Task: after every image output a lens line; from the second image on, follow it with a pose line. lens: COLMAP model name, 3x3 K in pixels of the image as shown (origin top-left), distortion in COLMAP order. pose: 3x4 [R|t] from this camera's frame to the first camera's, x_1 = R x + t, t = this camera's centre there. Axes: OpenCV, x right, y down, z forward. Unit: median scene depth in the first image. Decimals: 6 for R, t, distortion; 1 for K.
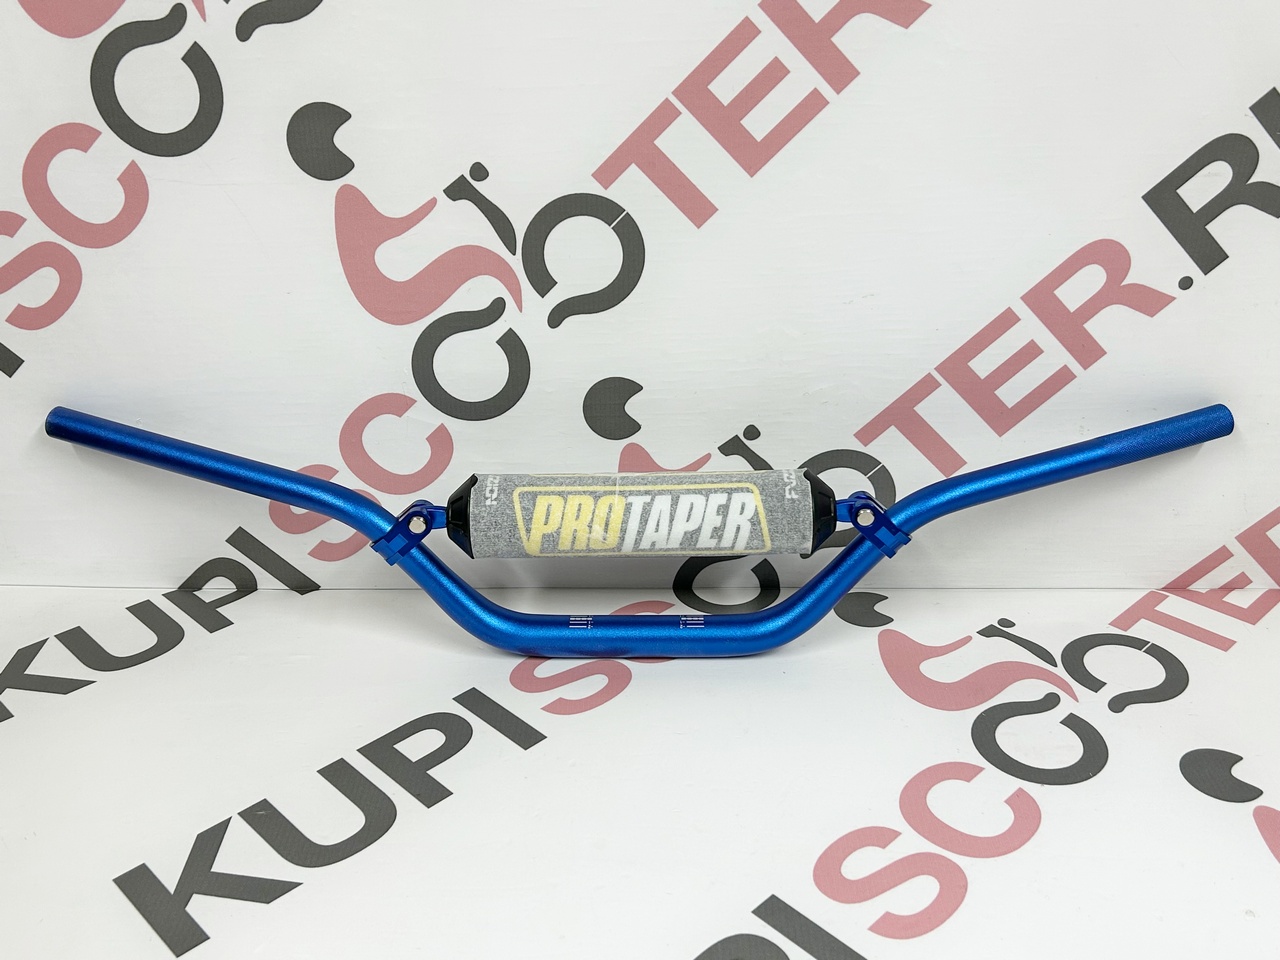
lens RADIAL K [[1172.4, 0, 631.2], [0, 1172.4, 486.7], [0, 0, 1]] dist [0.023419, 0.000000]
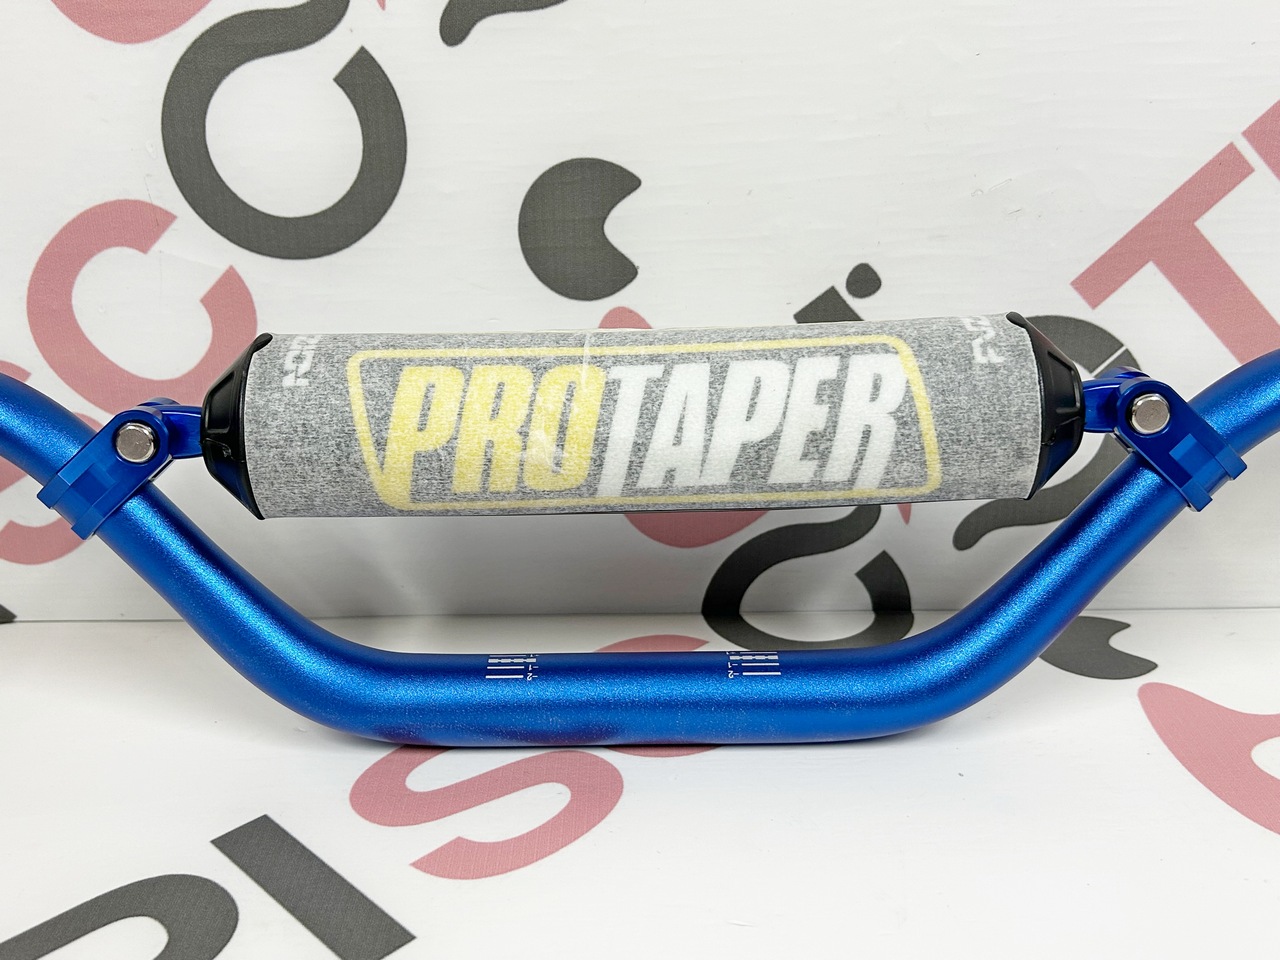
lens RADIAL K [[1172.4, 0, 636.1], [0, 1172.4, 520.6], [0, 0, 1]] dist [0.023419, 0.000000]
pose [[0.999824, -0.005615, 0.017919, -0.001600], [0.006839, 0.997592, -0.069022, 0.095296], [-0.017488, 0.069132, 0.997454, 0.564452]]
